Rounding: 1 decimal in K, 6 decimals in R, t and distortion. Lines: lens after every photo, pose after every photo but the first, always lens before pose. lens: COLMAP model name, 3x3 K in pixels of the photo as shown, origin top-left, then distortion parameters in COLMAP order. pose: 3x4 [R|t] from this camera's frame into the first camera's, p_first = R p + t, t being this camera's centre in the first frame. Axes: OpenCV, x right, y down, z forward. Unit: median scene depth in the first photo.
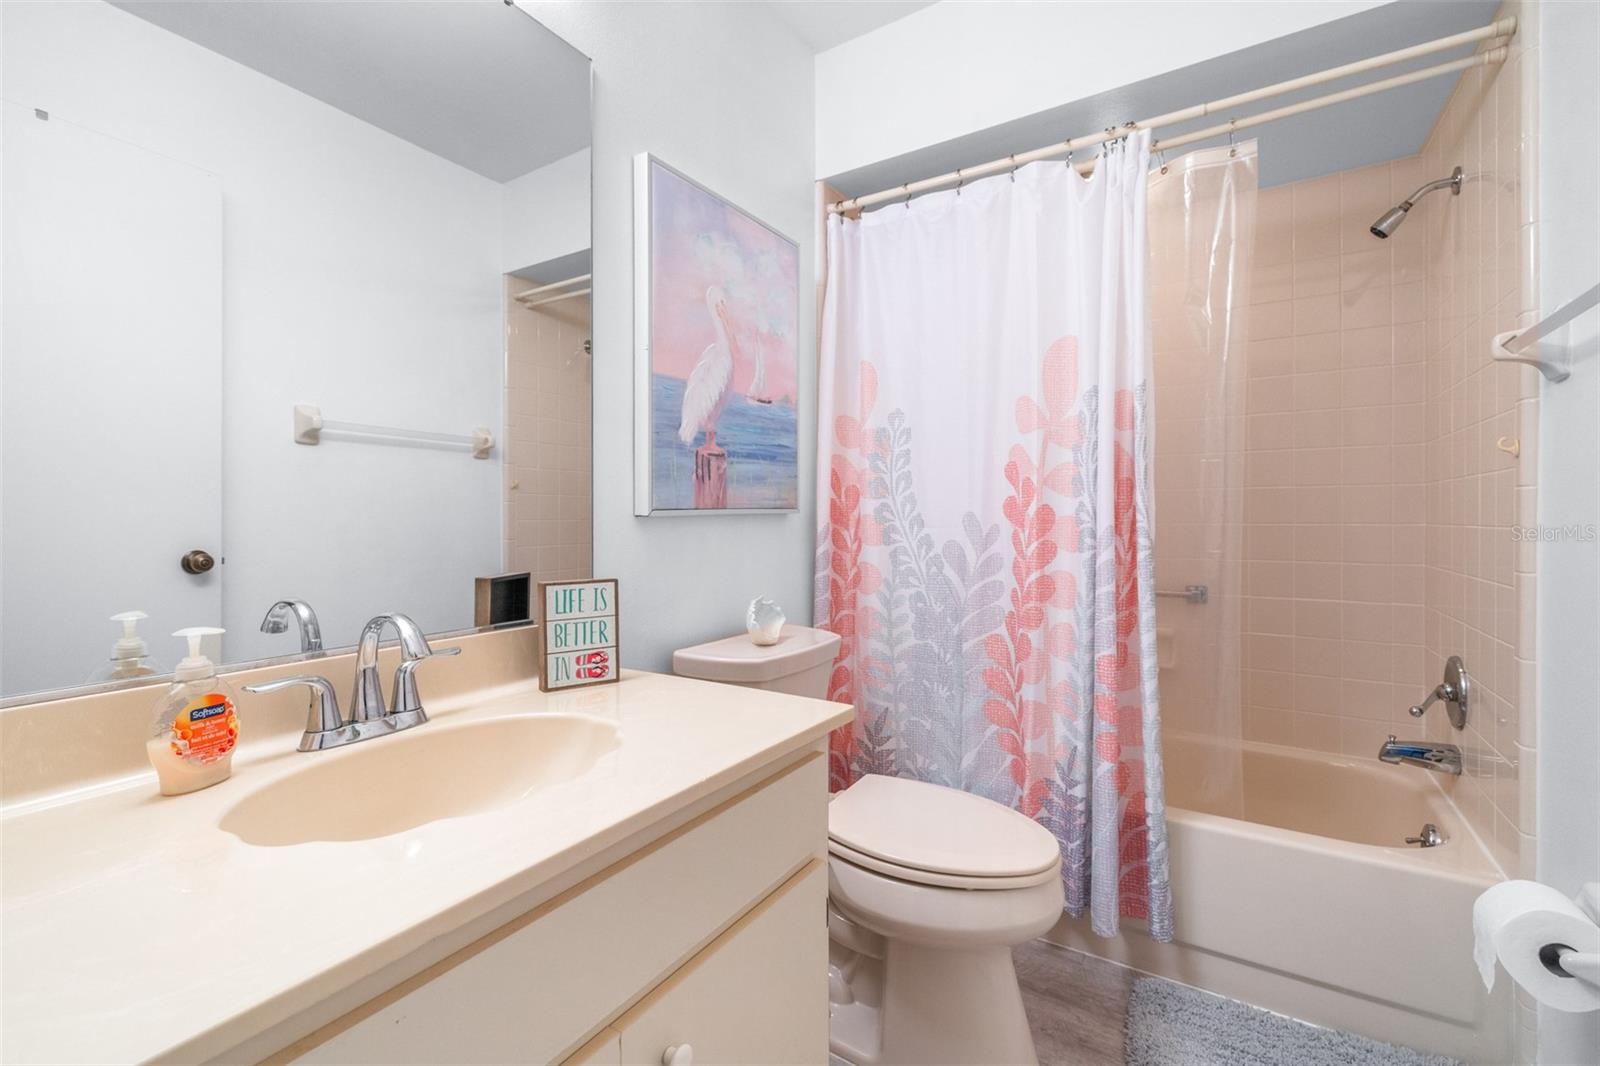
lens RADIAL K [[690.2, 0, 799.4], [0, 690.2, 521.9], [0, 0, 1]] dist [-0.002001, 0.000344]
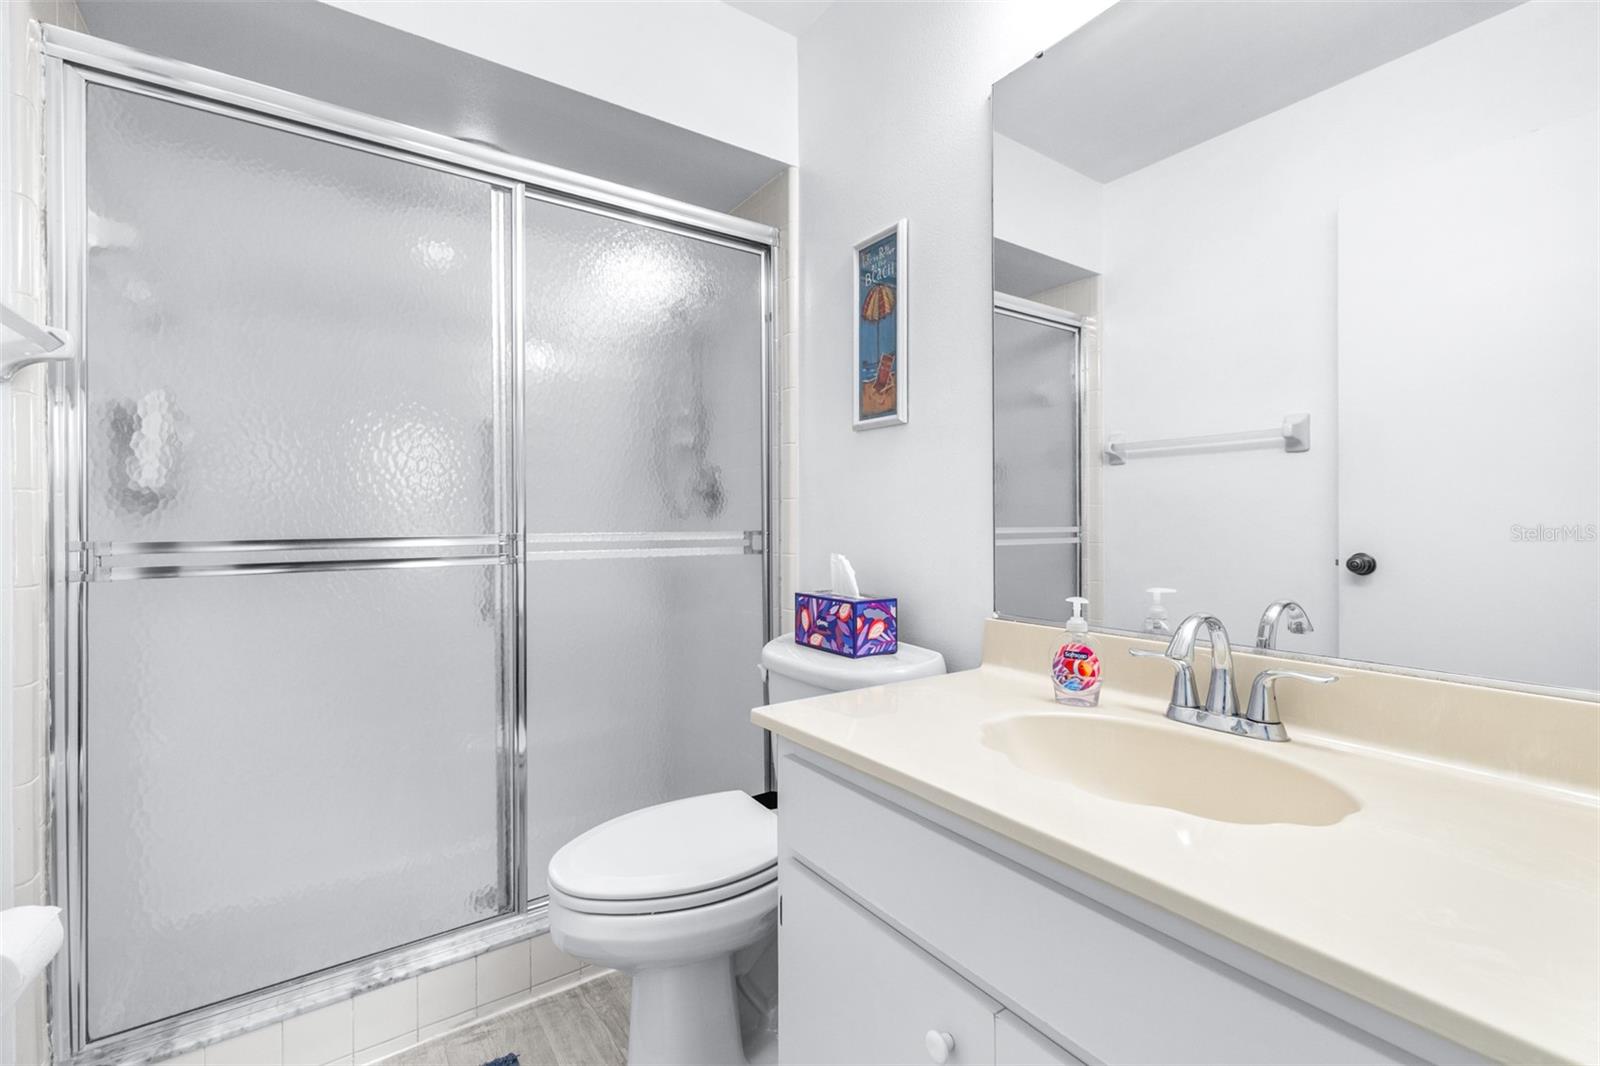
lens RADIAL K [[690.2, 0, 800.5], [0, 690.2, 533.3], [0, 0, 1]] dist [-0.002001, 0.000344]
pose [[-0.405166, 0.017707, -0.914072, 0.637511], [0.011342, 0.999833, 0.014341, -0.012150], [0.914173, -0.004557, -0.405299, 0.901081]]
